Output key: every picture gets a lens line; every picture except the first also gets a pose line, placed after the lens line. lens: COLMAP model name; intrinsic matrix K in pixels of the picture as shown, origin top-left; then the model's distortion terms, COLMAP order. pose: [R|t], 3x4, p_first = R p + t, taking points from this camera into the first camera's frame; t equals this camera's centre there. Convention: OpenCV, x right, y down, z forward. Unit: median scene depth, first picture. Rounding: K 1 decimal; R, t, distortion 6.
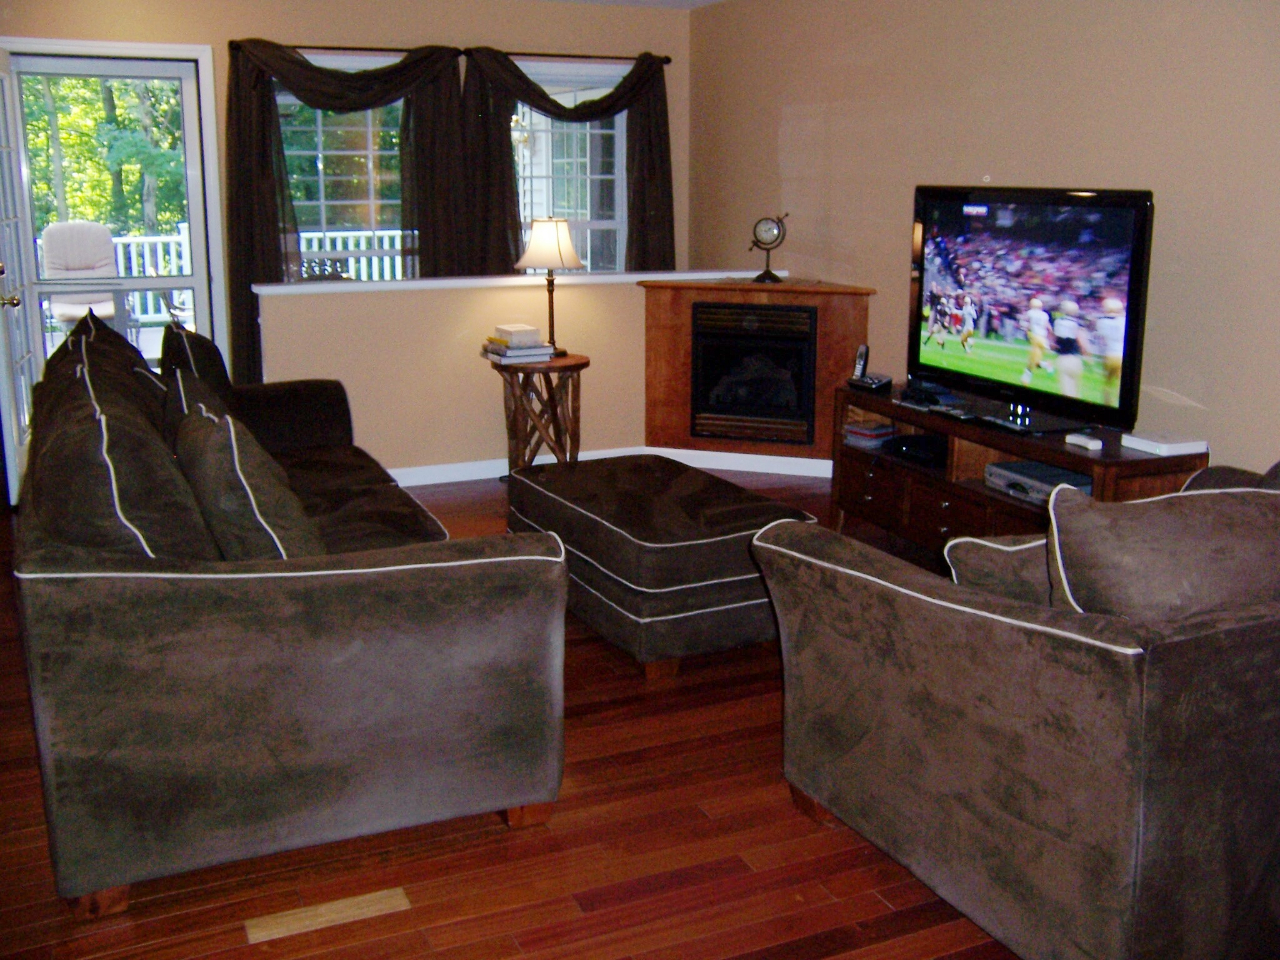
lens RADIAL K [[1337.9, 0, 640.0], [0, 1337.9, 480.0], [0, 0, 1]] dist [-0.028120, 0.009426]
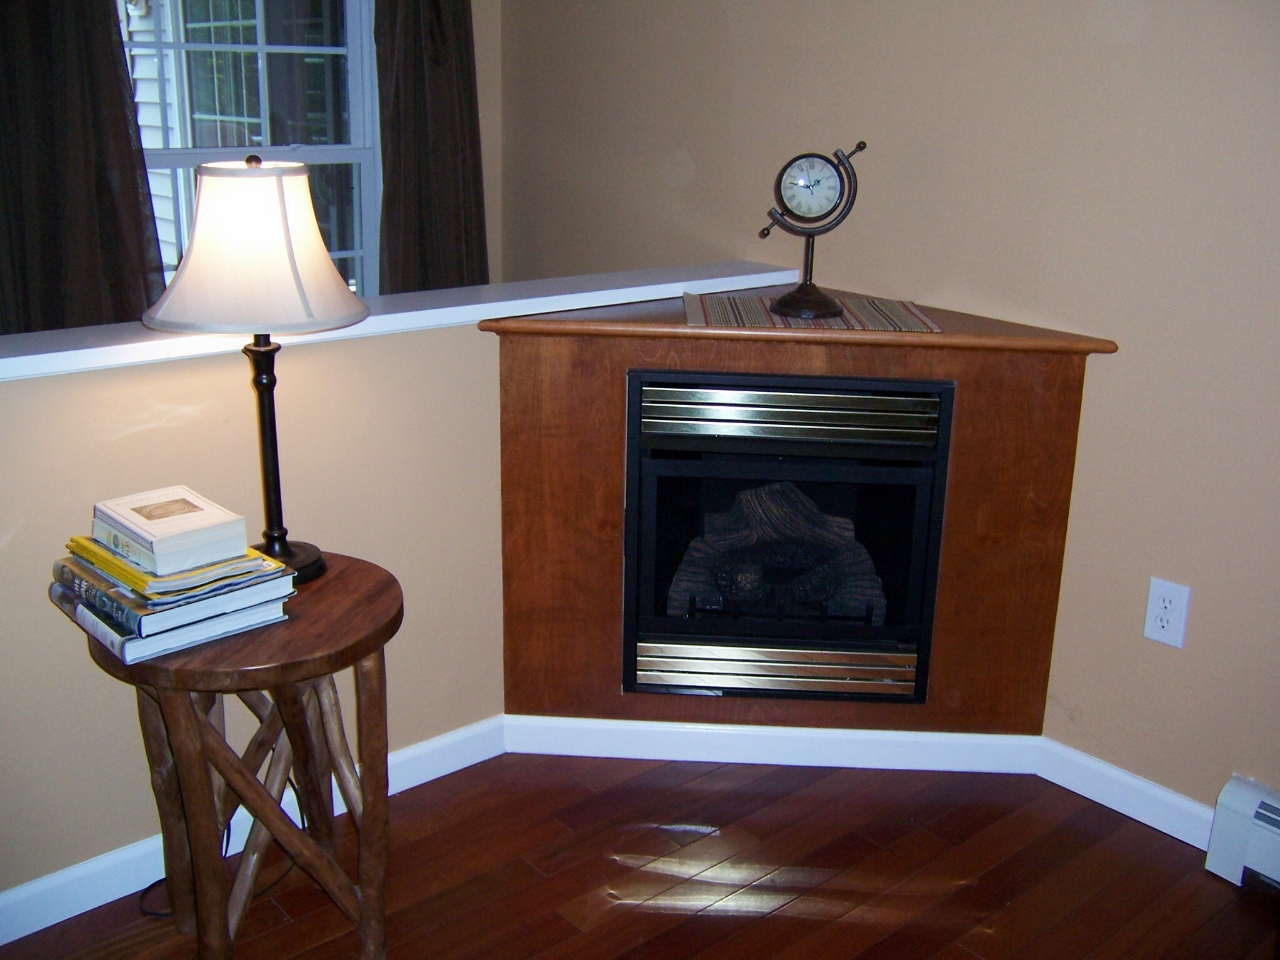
lens RADIAL K [[1337.9, 0, 640.0], [0, 1337.9, 480.0], [0, 0, 1]] dist [-0.028120, 0.009426]
pose [[0.961793, -0.066533, 0.265570, -0.063360], [0.047756, 0.995921, 0.076553, -0.132174], [-0.269580, -0.060946, 0.961048, 0.627284]]
